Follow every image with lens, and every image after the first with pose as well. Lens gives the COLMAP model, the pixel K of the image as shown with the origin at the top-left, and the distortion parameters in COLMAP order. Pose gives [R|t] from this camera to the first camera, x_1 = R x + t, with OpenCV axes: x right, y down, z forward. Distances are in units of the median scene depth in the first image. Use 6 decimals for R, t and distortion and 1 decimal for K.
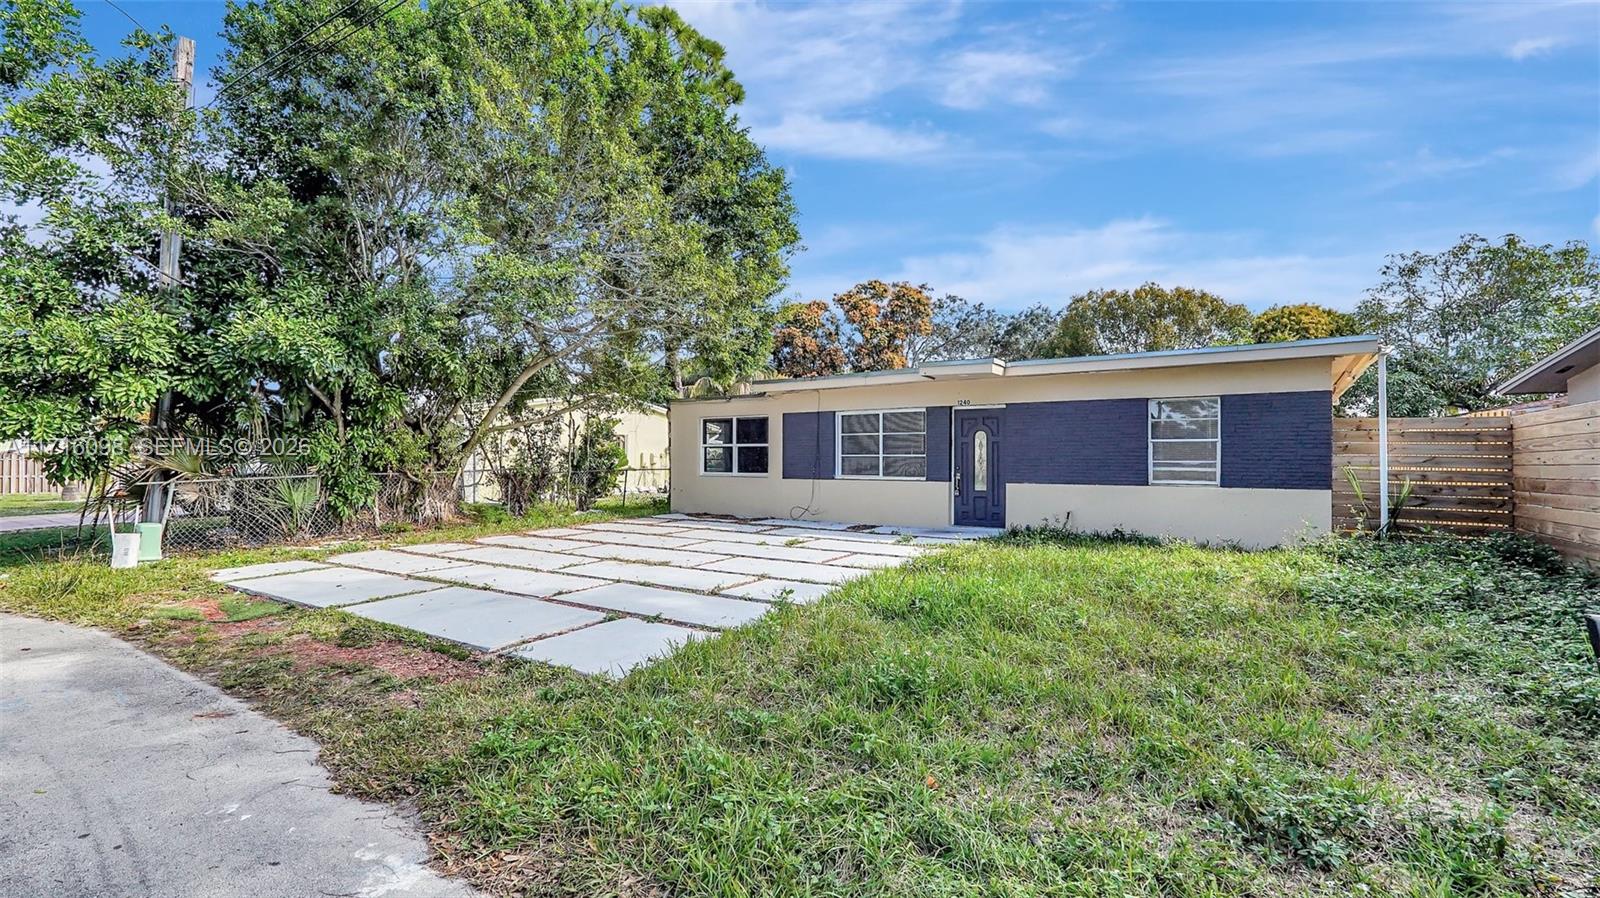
lens RADIAL K [[709.6, 0, 795.9], [0, 709.6, 450.3], [0, 0, 1]] dist [-0.005727, 0.000806]
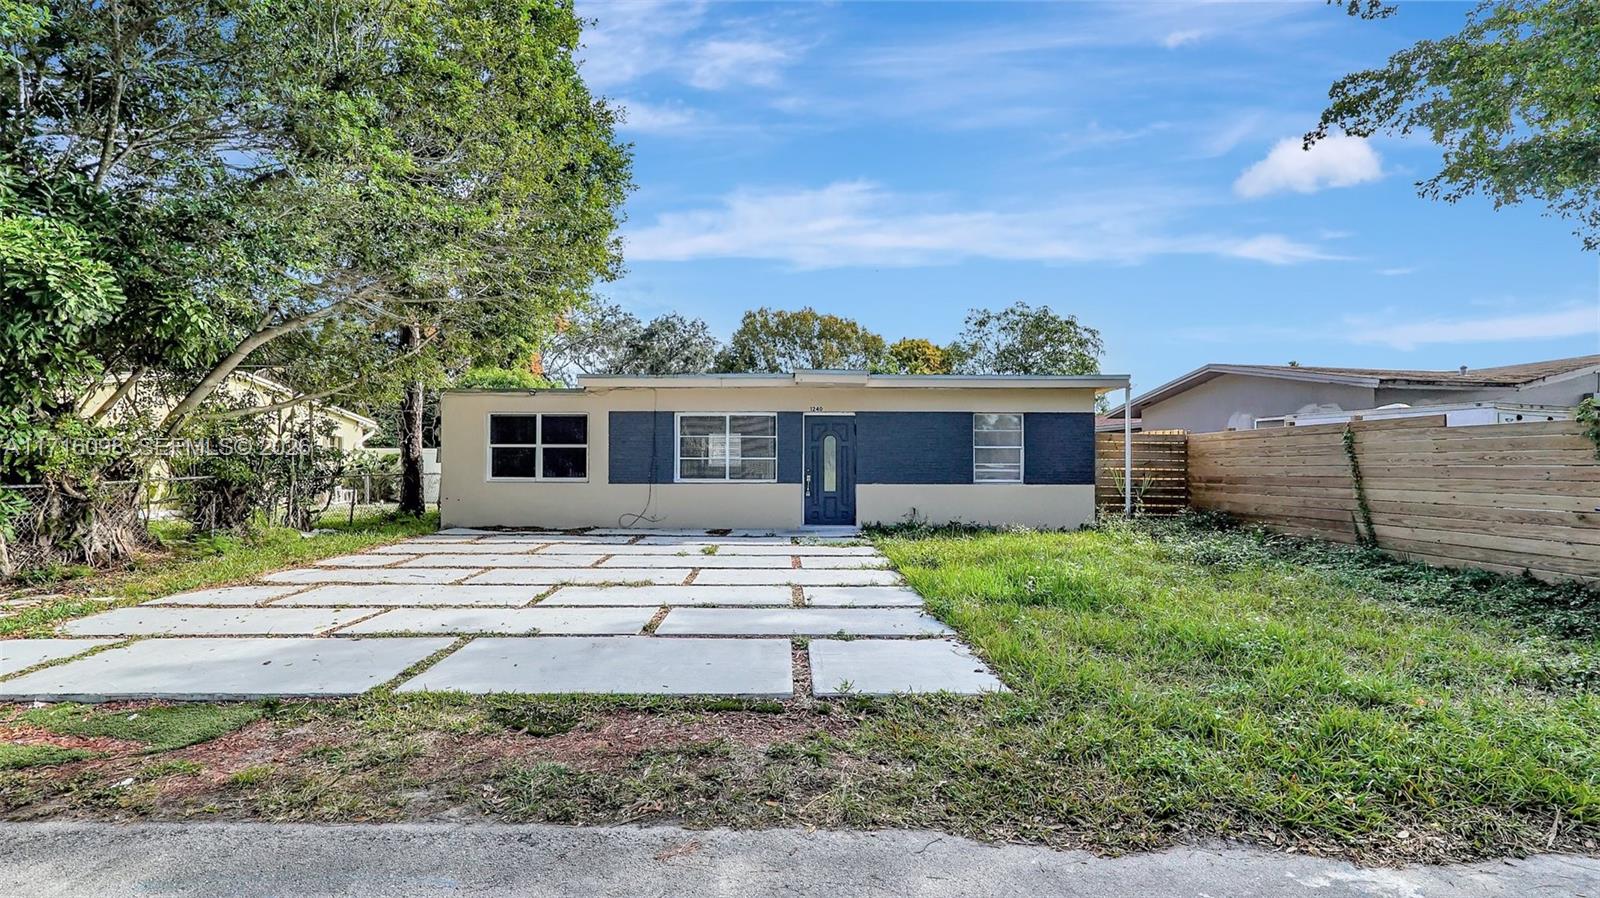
lens RADIAL K [[709.6, 0, 795.6], [0, 709.6, 453.5], [0, 0, 1]] dist [-0.005727, 0.000806]
pose [[0.832571, 0.006350, 0.553882, -0.378568], [-0.007474, 0.999972, -0.000229, -0.000260], [-0.553868, -0.003949, 0.832595, 0.130986]]
